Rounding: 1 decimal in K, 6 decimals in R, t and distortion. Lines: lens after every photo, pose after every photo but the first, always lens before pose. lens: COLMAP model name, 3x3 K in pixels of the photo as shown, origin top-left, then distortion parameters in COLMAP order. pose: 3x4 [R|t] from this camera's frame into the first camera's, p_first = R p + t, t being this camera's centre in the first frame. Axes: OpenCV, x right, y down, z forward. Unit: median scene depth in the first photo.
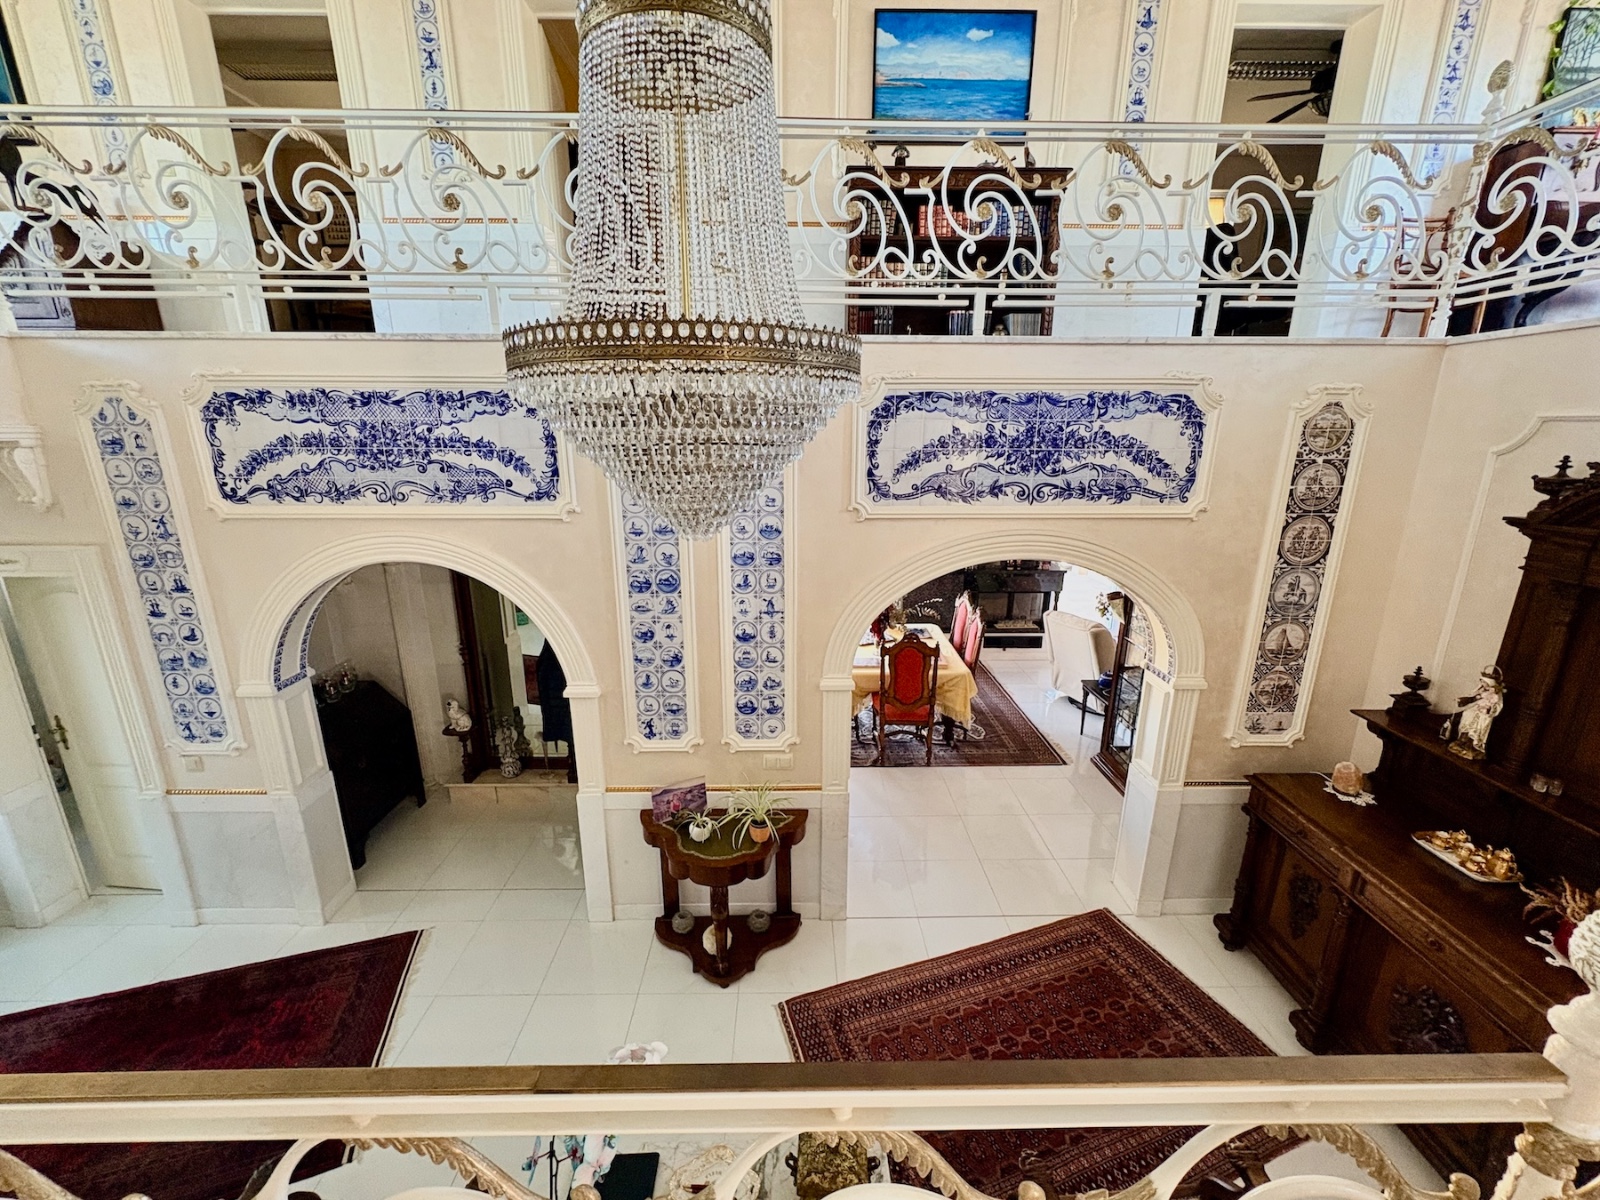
lens RADIAL K [[636.5, 0, 801.1], [0, 636.5, 601.7], [0, 0, 1]] dist [-0.000104, 0.000370]
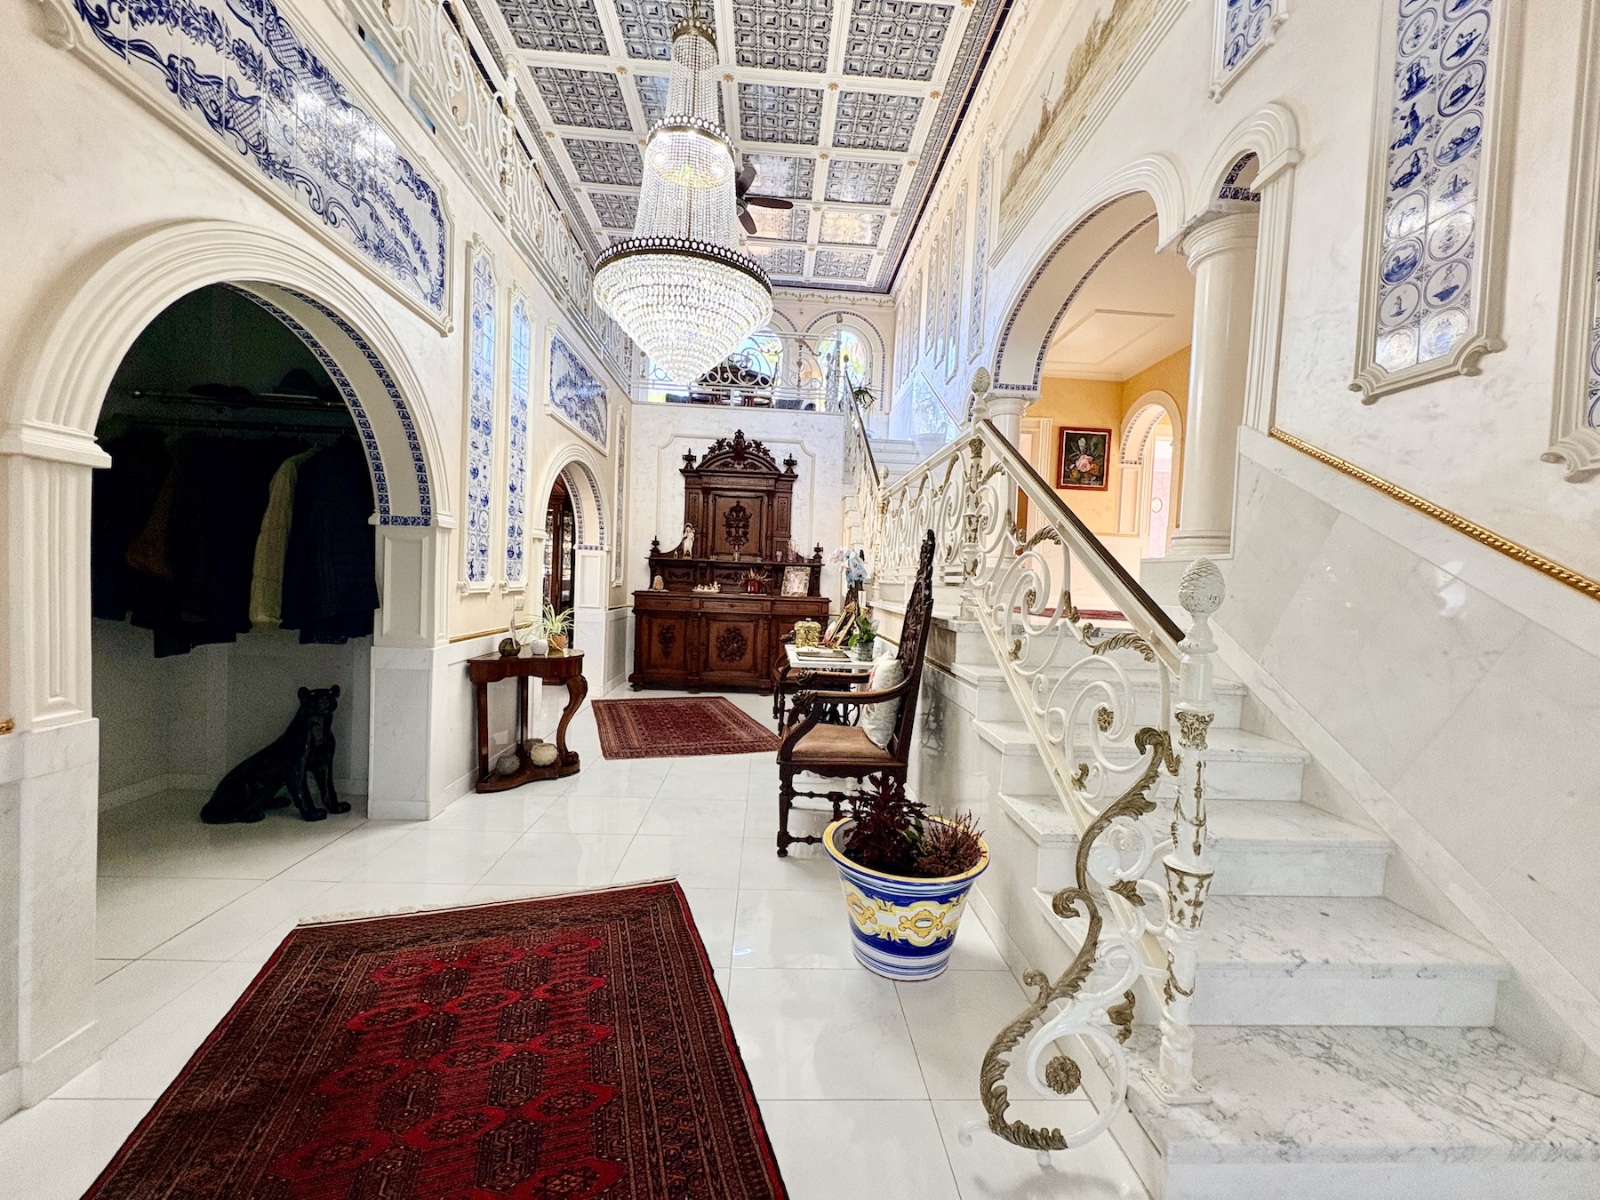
lens RADIAL K [[636.5, 0, 801.1], [0, 636.5, 601.7], [0, 0, 1]] dist [-0.000104, 0.000370]
pose [[-0.034693, -0.036465, 0.998733, -1.357256], [0.217069, 0.975202, 0.043147, 0.343009], [-0.975540, 0.218291, -0.025918, 0.568806]]
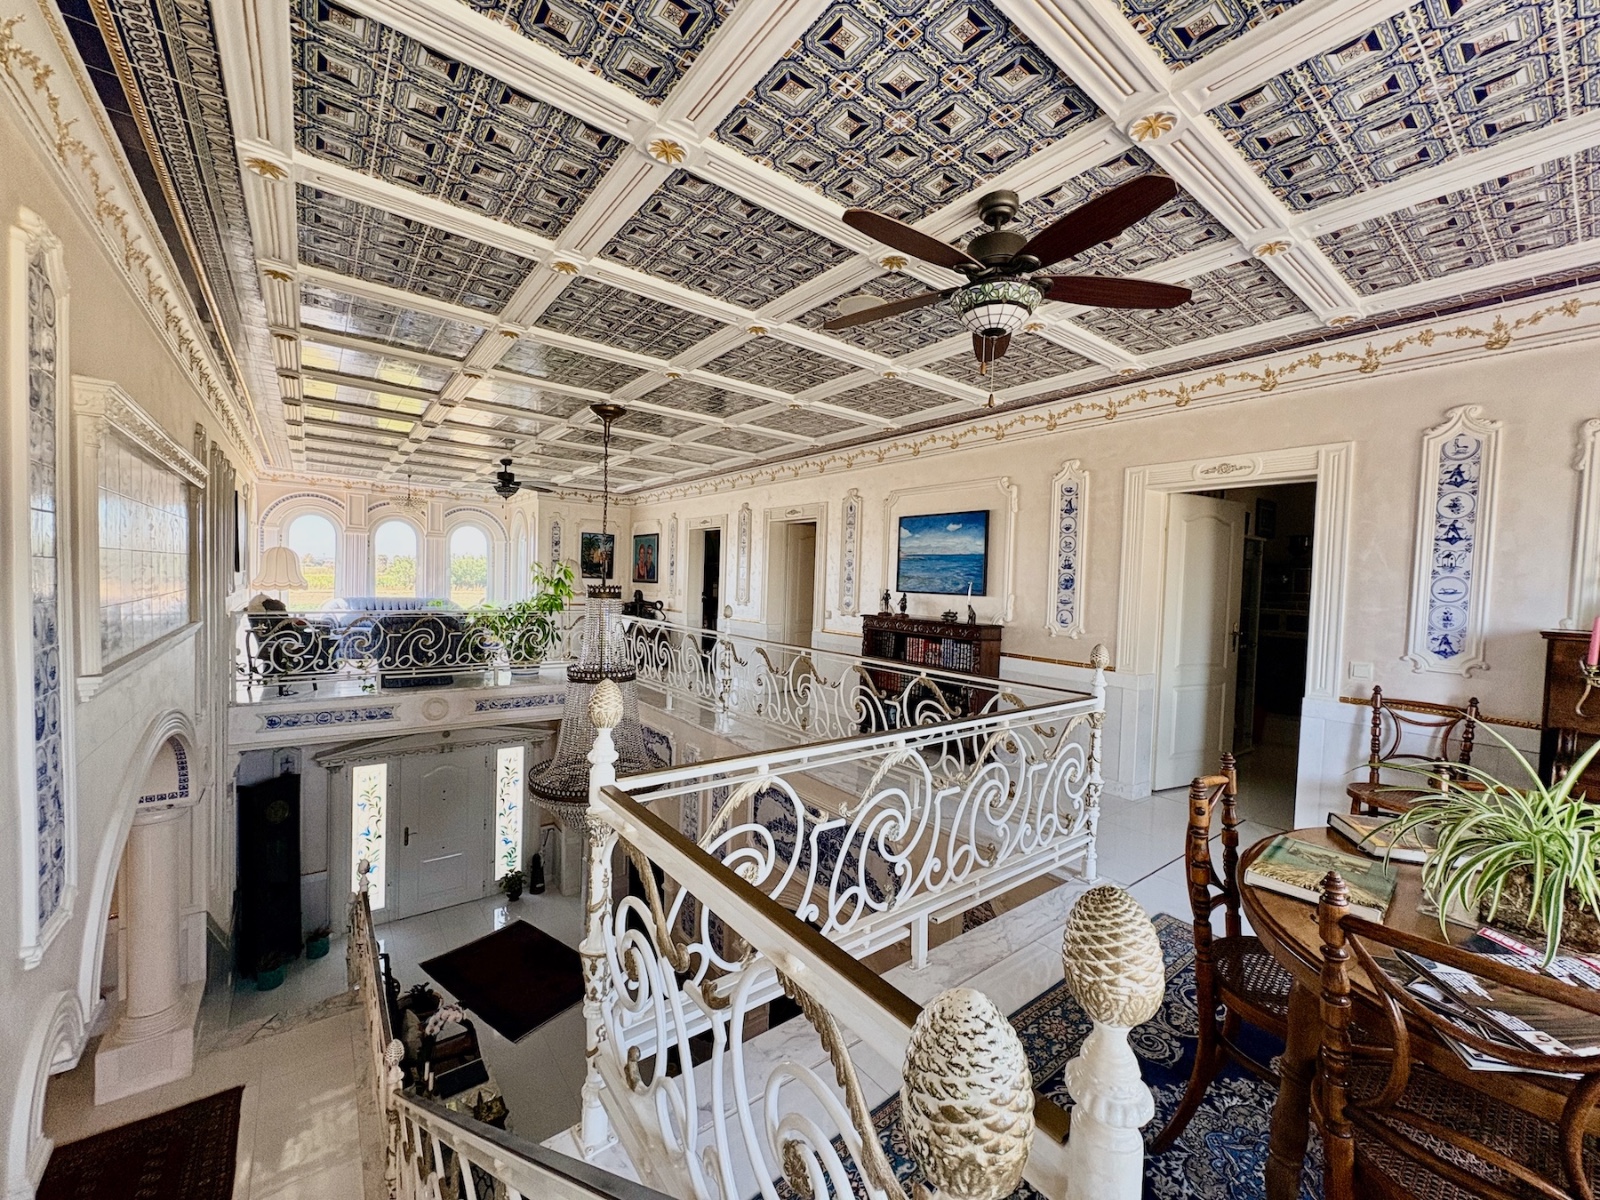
lens RADIAL K [[647.1, 0, 800.6], [0, 647.1, 603.2], [0, 0, 1]] dist [0.000610, 0.000160]
pose [[0.590721, 0.048595, -0.805411, 1.479905], [-0.240389, 0.963456, -0.118181, -0.579088], [0.770235, 0.263424, 0.580815, -0.046318]]
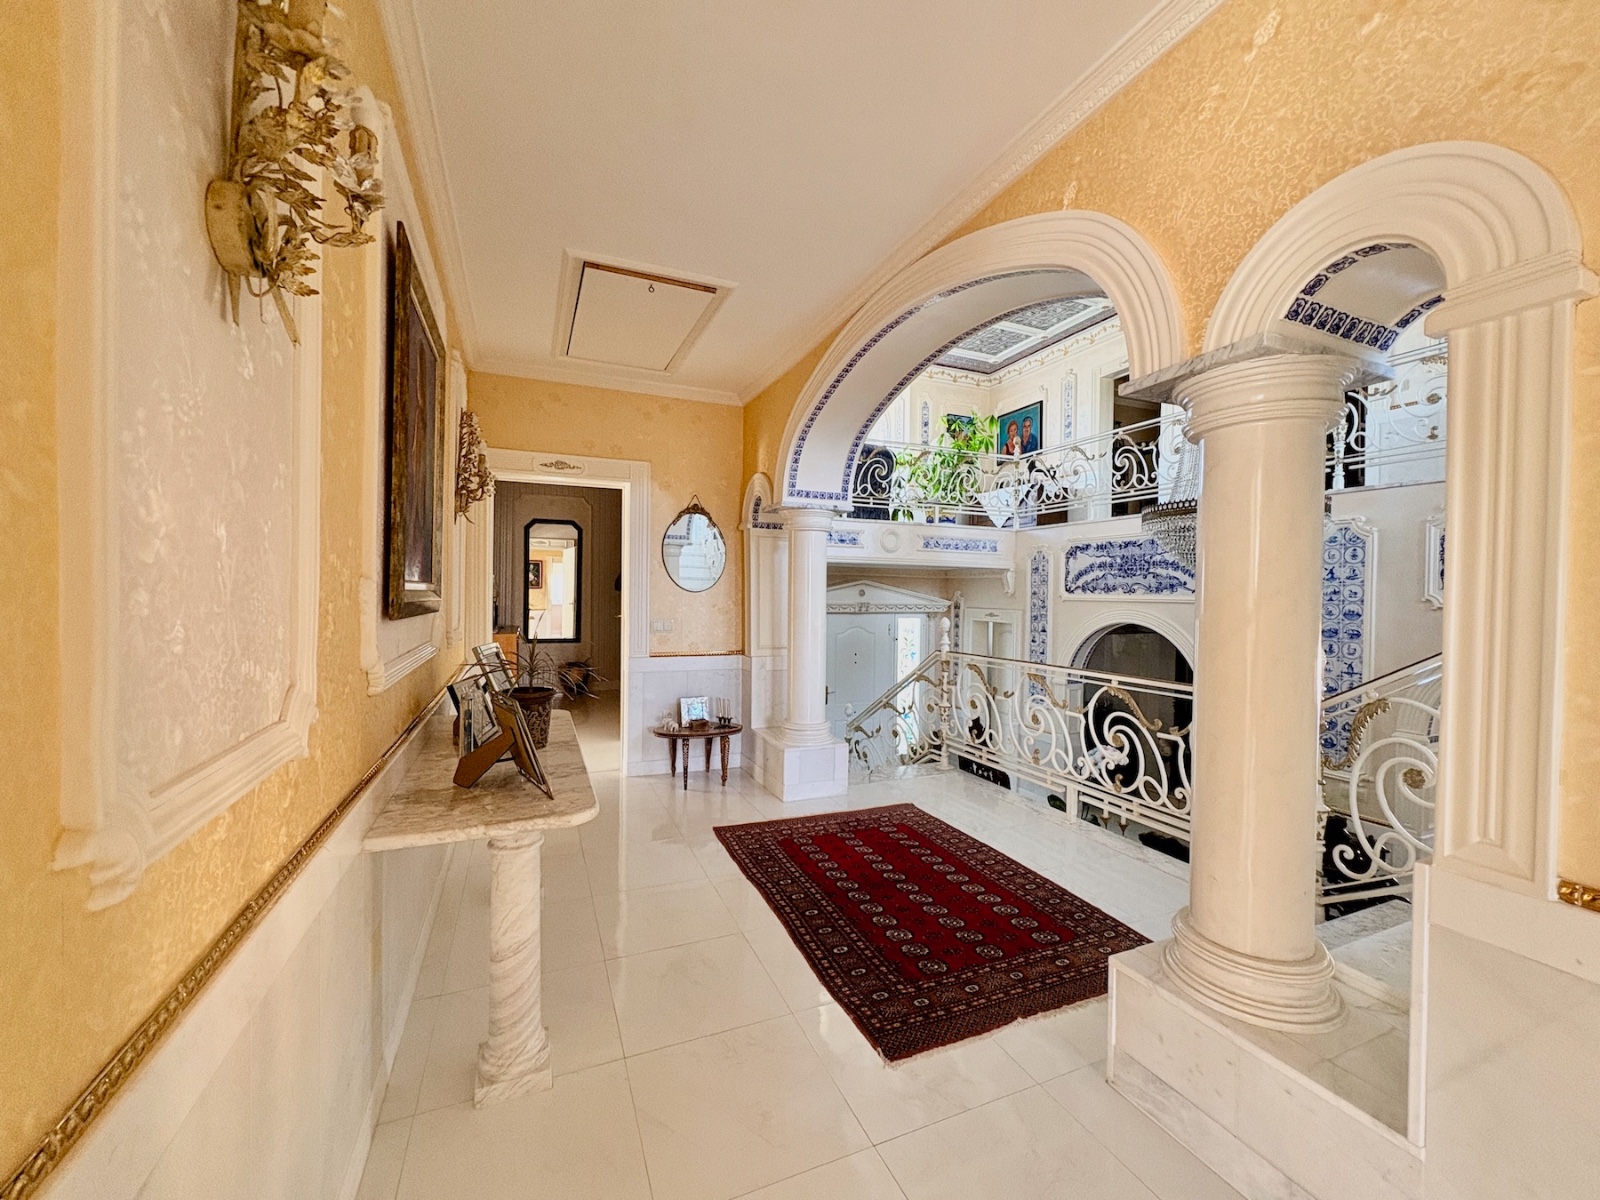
lens RADIAL K [[636.5, 0, 801.1], [0, 636.5, 601.7], [0, 0, 1]] dist [-0.000104, 0.000370]
pose [[0.380794, 0.015390, -0.924532, 0.803273], [-0.248741, 0.964710, -0.086392, 0.293683], [0.890575, 0.262866, 0.371184, -0.649446]]
